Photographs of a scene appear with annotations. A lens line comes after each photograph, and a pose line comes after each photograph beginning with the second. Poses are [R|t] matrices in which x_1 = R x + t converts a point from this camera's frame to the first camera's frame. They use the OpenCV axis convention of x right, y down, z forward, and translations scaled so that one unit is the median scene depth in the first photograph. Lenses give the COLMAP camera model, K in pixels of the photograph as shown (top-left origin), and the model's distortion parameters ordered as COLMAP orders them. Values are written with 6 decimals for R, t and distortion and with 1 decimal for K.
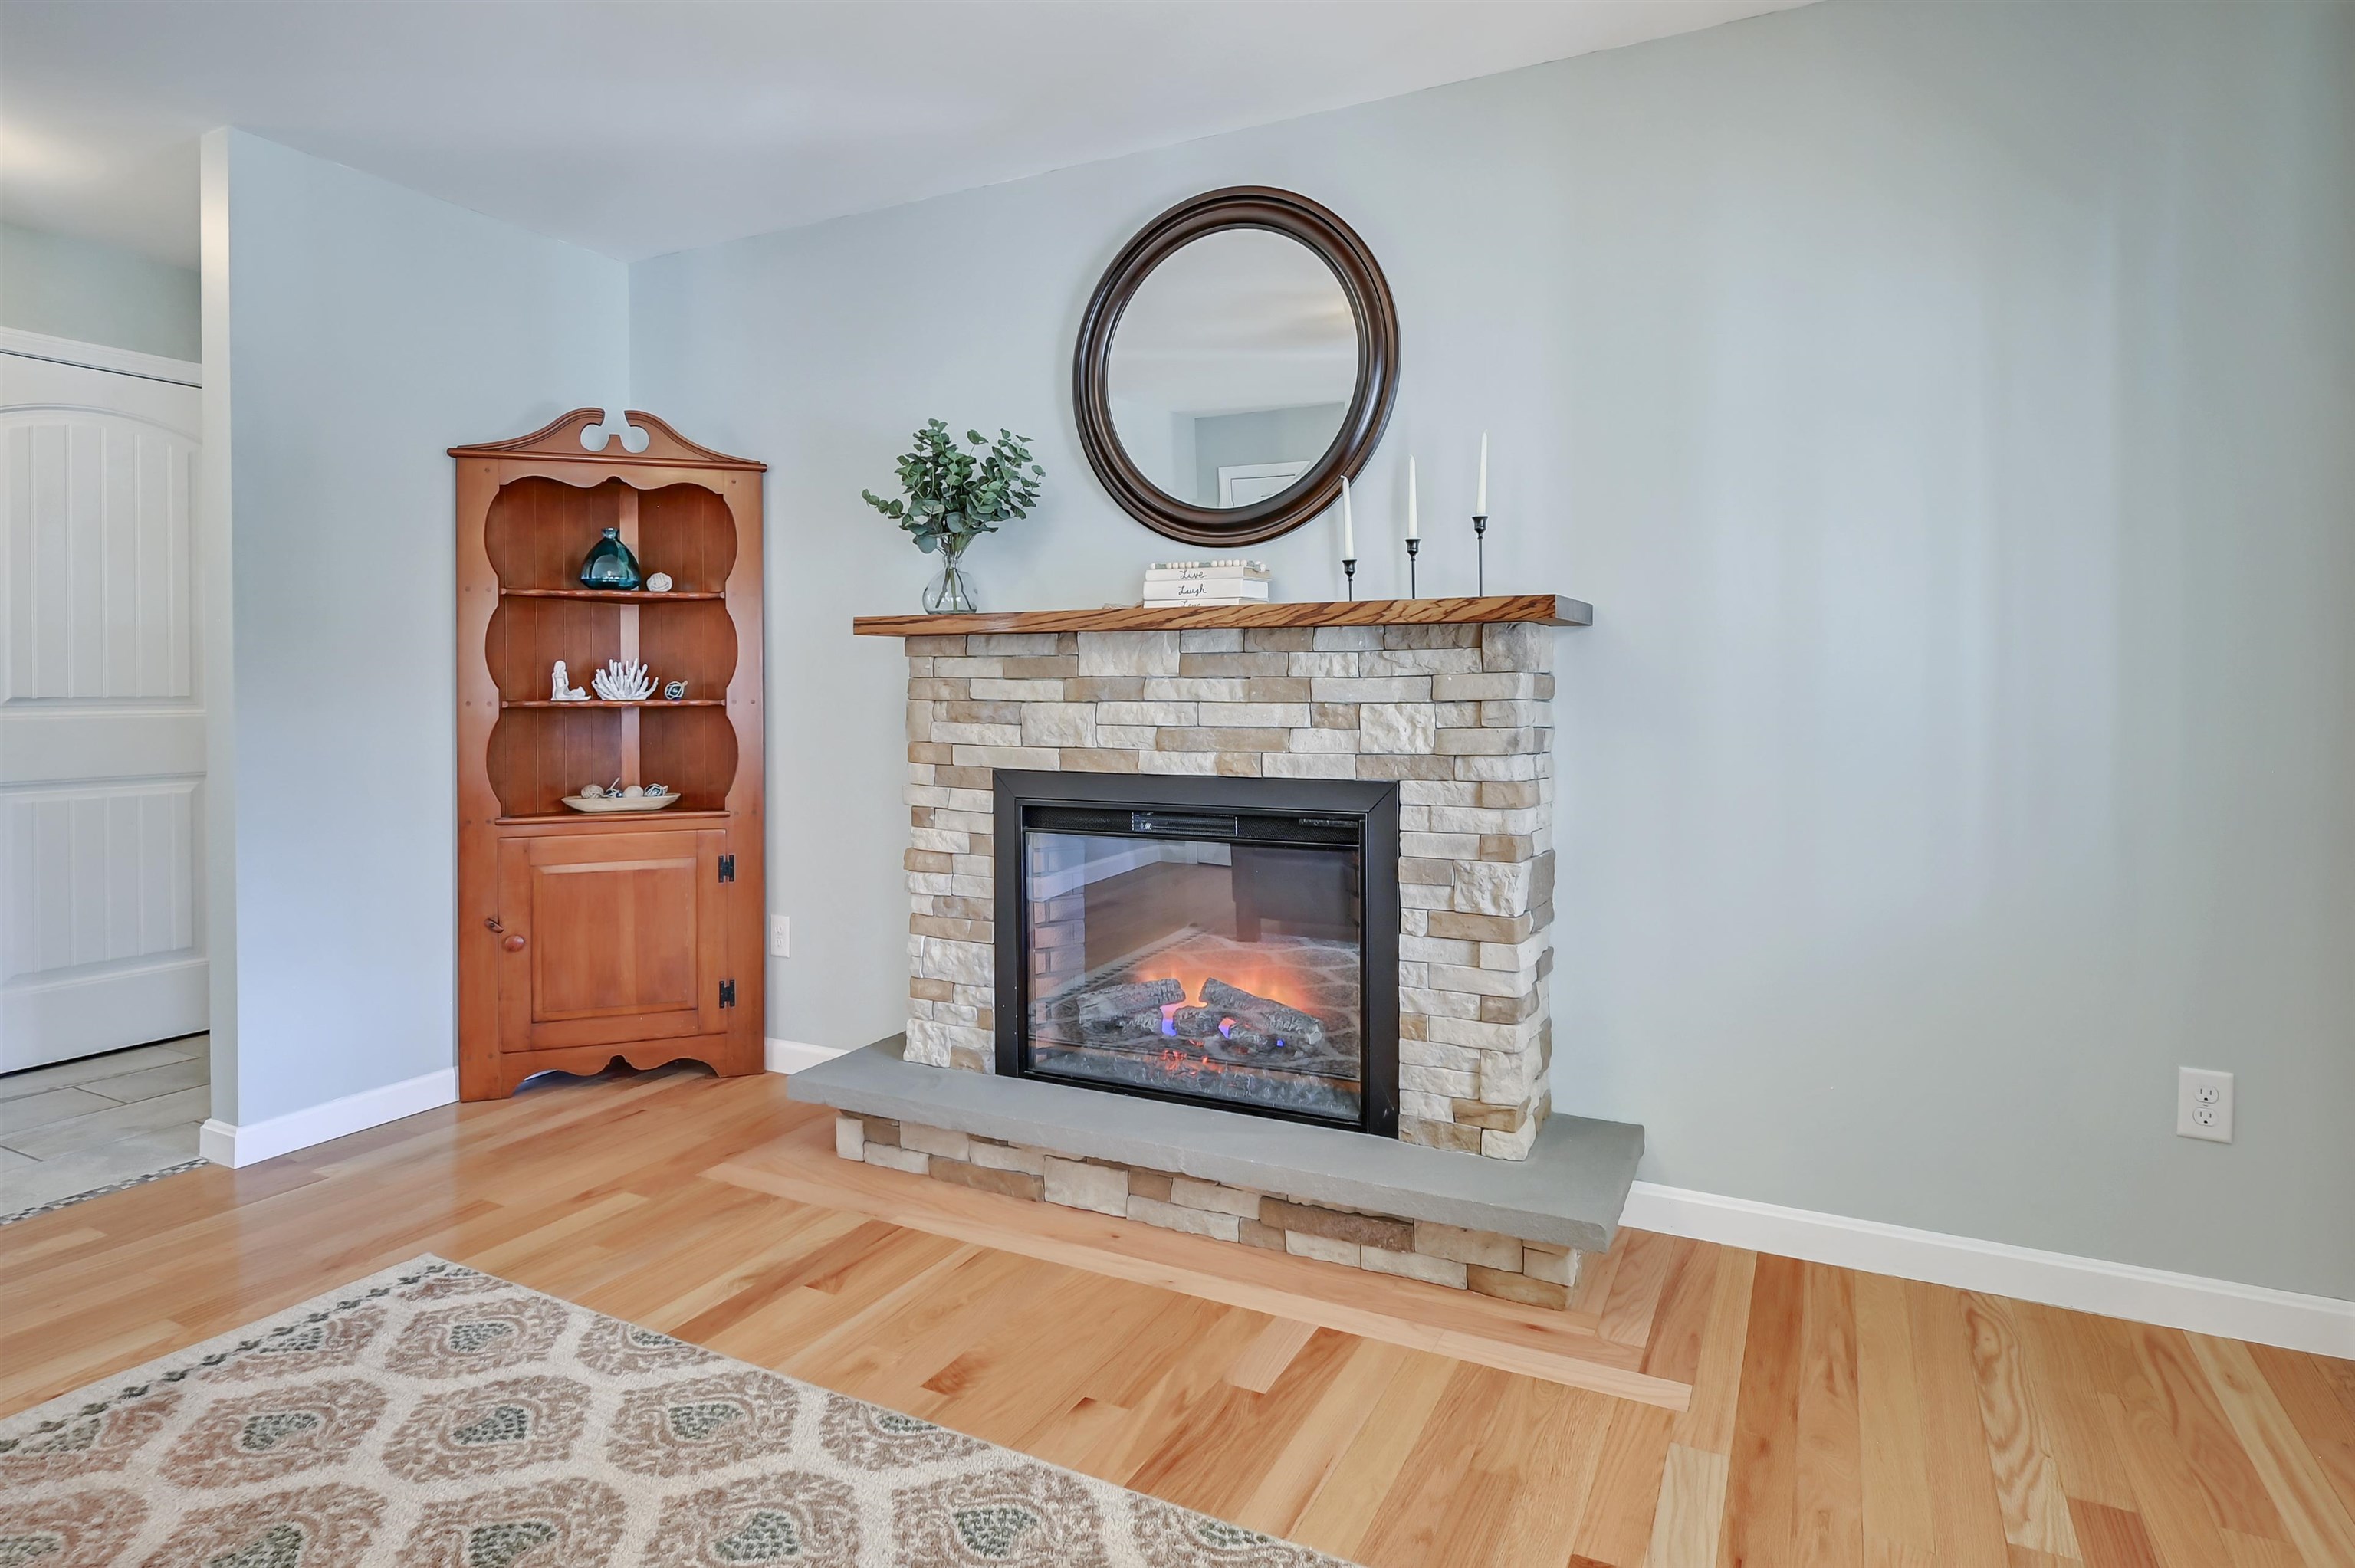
lens RADIAL K [[1240.6, 0, 1211.7], [0, 1240.6, 700.3], [0, 0, 1]] dist [-0.000231, 0.000285]
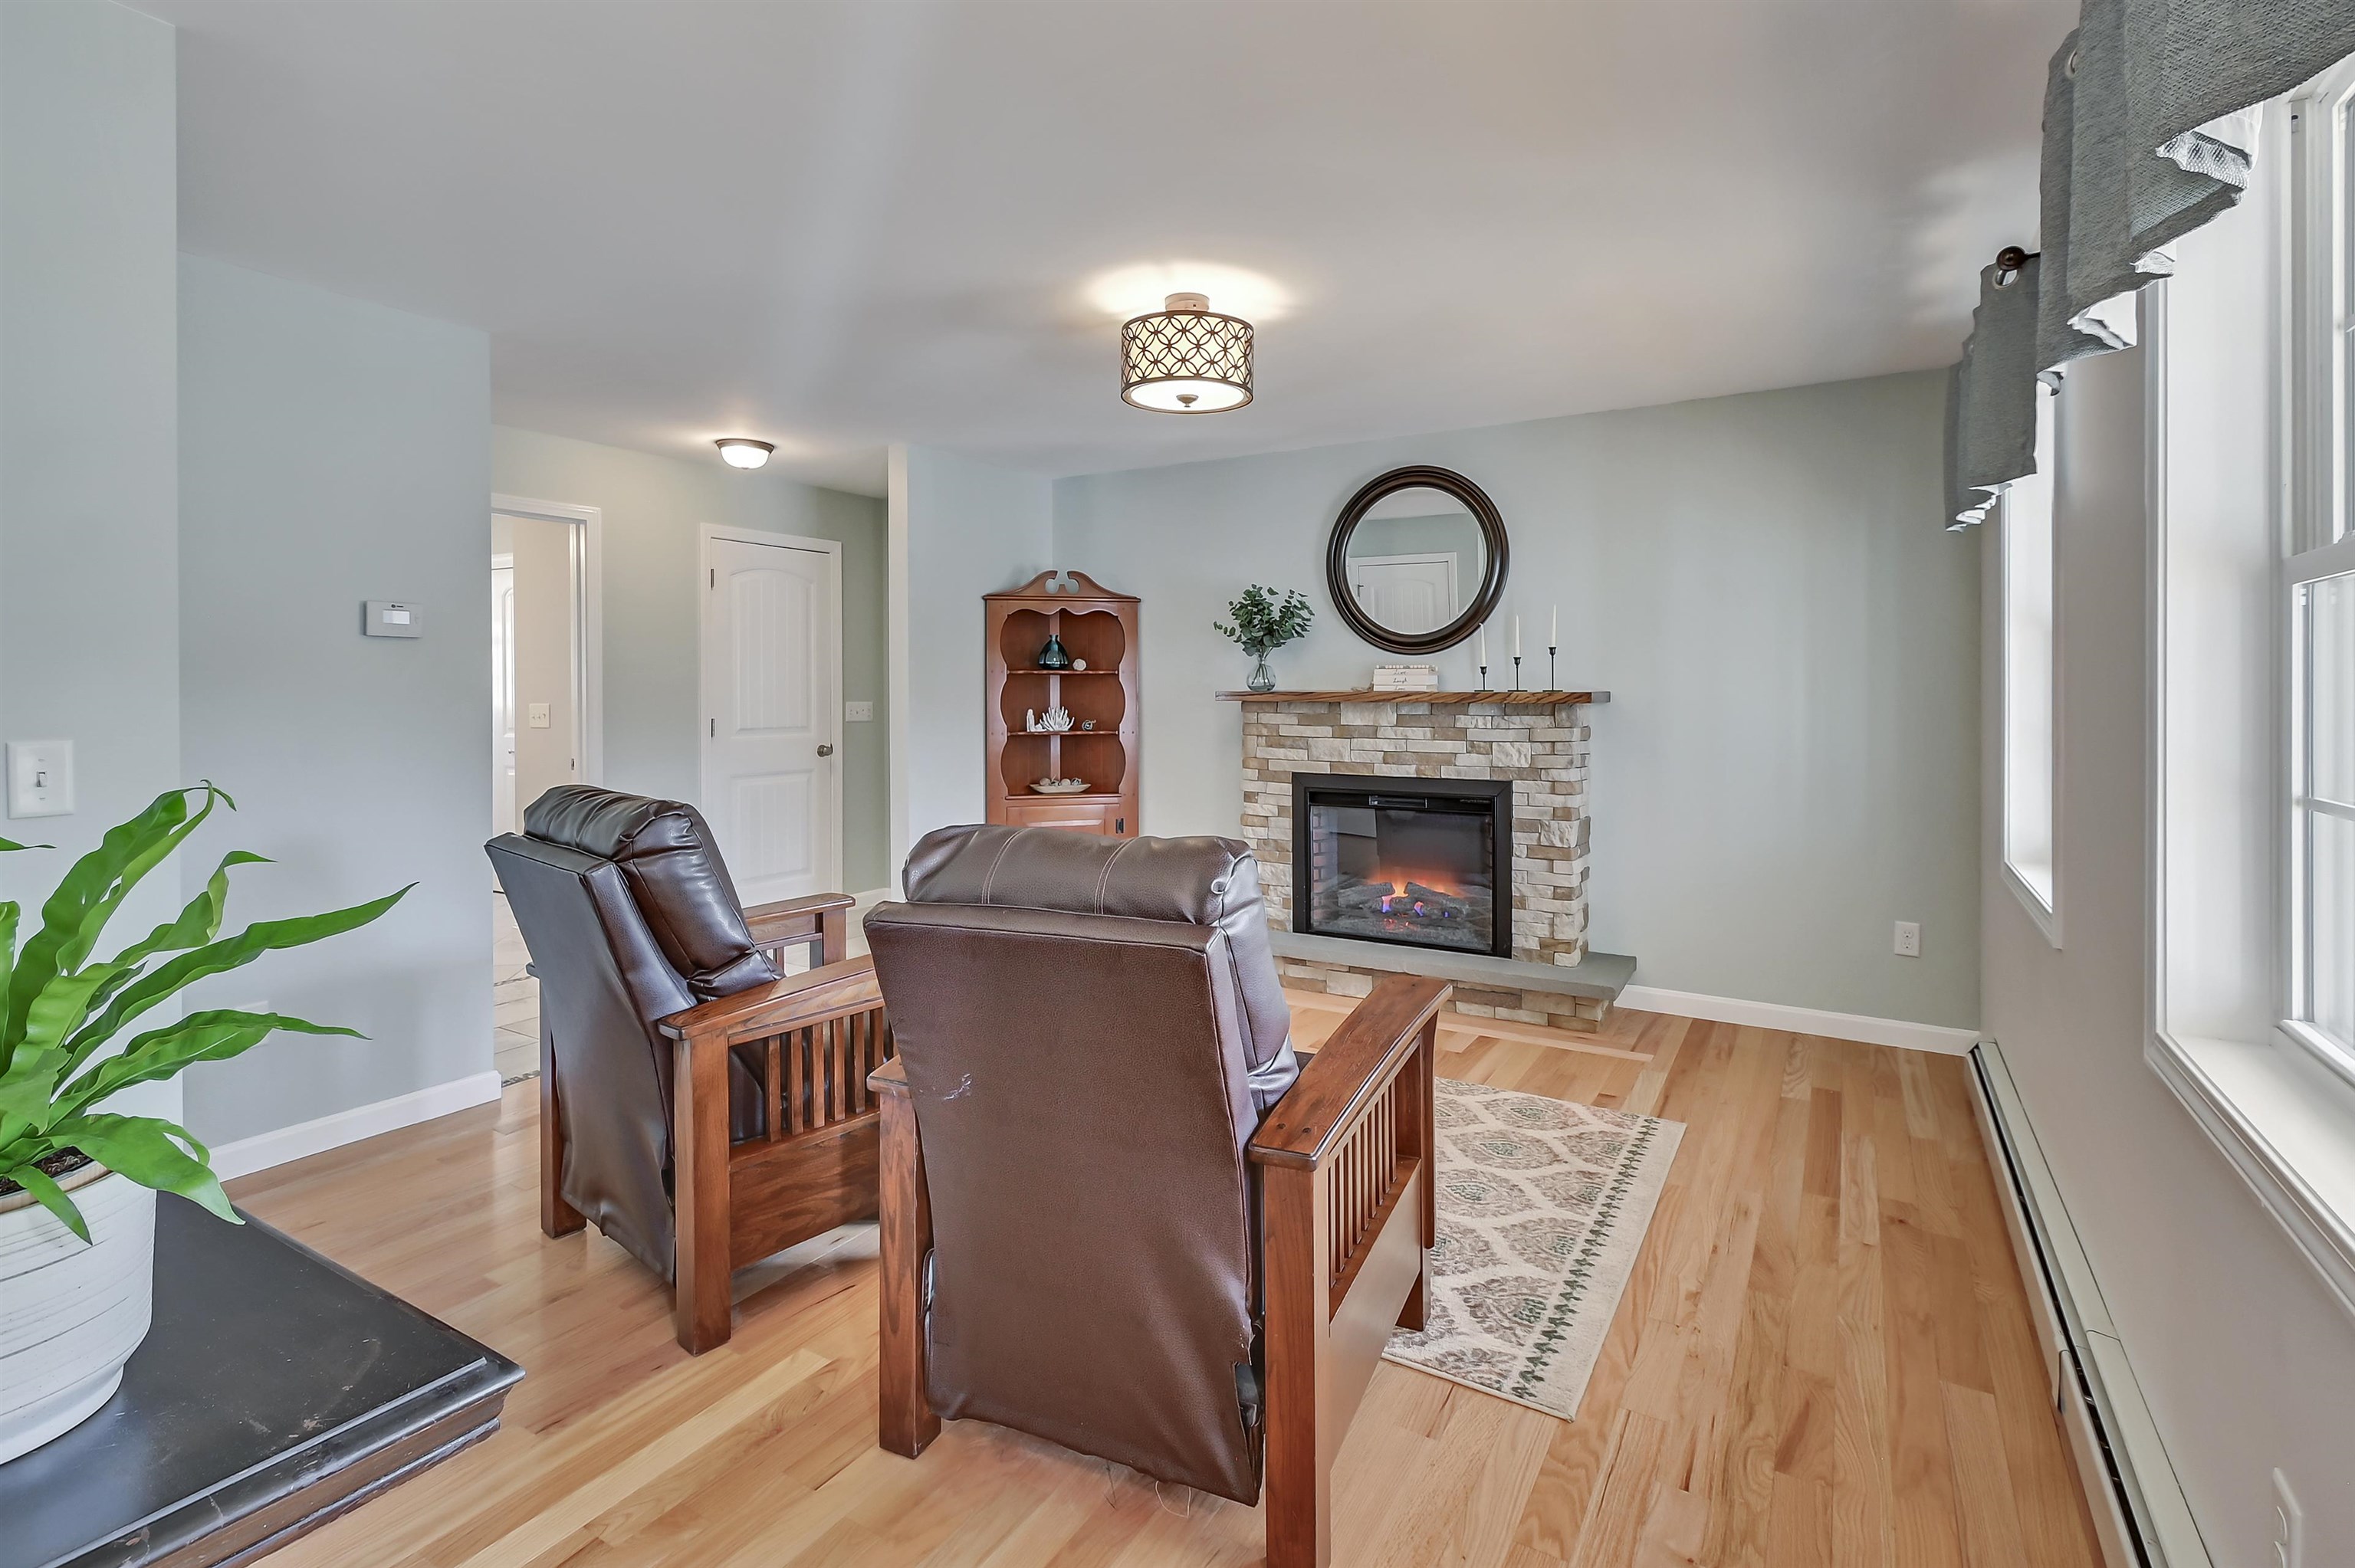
lens RADIAL K [[1079.1, 0, 1229.9], [0, 1079.1, 696.9], [0, 0, 1]] dist [0.001413, -0.001105]
pose [[0.998906, 0.004902, -0.046497, -0.212657], [-0.005249, 0.999959, -0.007360, -0.052271], [0.046459, 0.007596, 0.998891, -0.726156]]
